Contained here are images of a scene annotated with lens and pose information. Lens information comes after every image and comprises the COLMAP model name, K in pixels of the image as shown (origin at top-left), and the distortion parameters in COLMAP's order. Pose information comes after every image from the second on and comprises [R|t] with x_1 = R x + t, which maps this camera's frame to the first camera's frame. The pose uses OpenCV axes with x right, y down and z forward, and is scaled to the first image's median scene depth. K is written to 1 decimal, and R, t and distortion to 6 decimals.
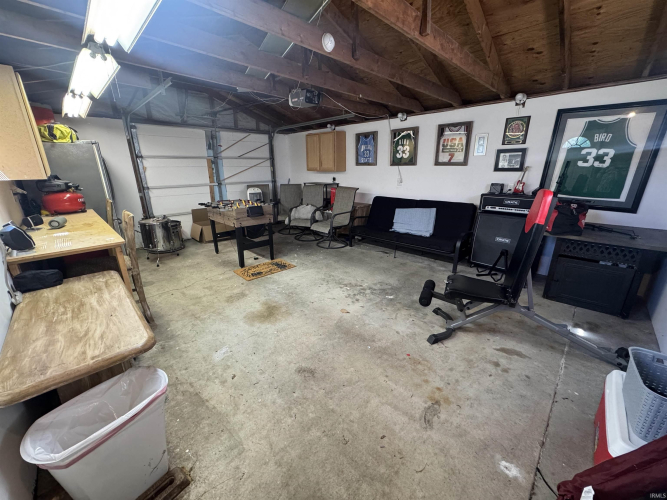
lens RADIAL K [[266.4, 0, 334.4], [0, 266.4, 249.7], [0, 0, 1]] dist [-0.002806, 0.000200]
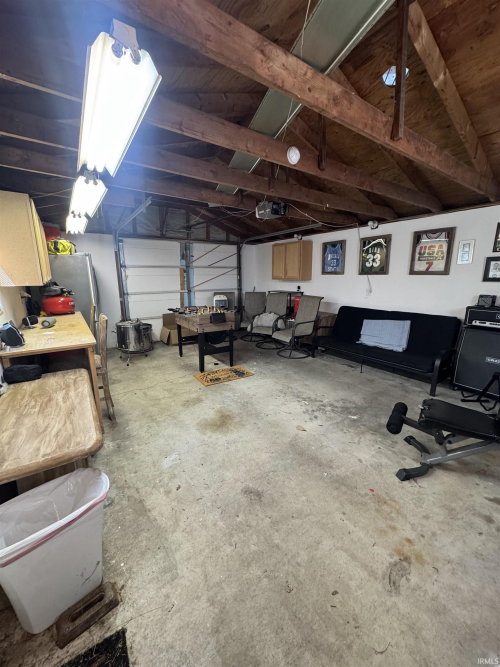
lens RADIAL K [[266.4, 0, 250.8], [0, 266.4, 333.2], [0, 0, 1]] dist [-0.002806, 0.000200]
pose [[0.982519, 0.042339, -0.181283, 0.022430], [-0.058048, 0.994920, -0.082243, -0.012656], [0.176880, 0.091329, 0.979986, 0.034131]]
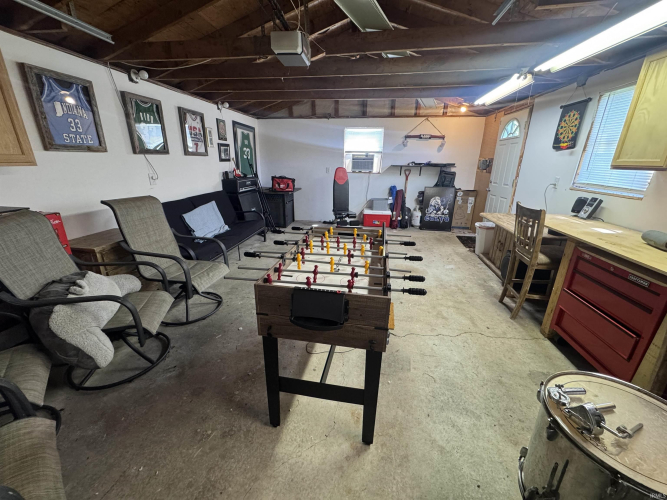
lens RADIAL K [[266.4, 0, 332.6], [0, 266.4, 249.9], [0, 0, 1]] dist [-0.002806, 0.000200]
pose [[-0.587174, -0.257066, 0.767557, -1.036774], [0.236786, 0.852208, 0.466556, -0.558745], [-0.774054, 0.455696, -0.439524, 1.866354]]
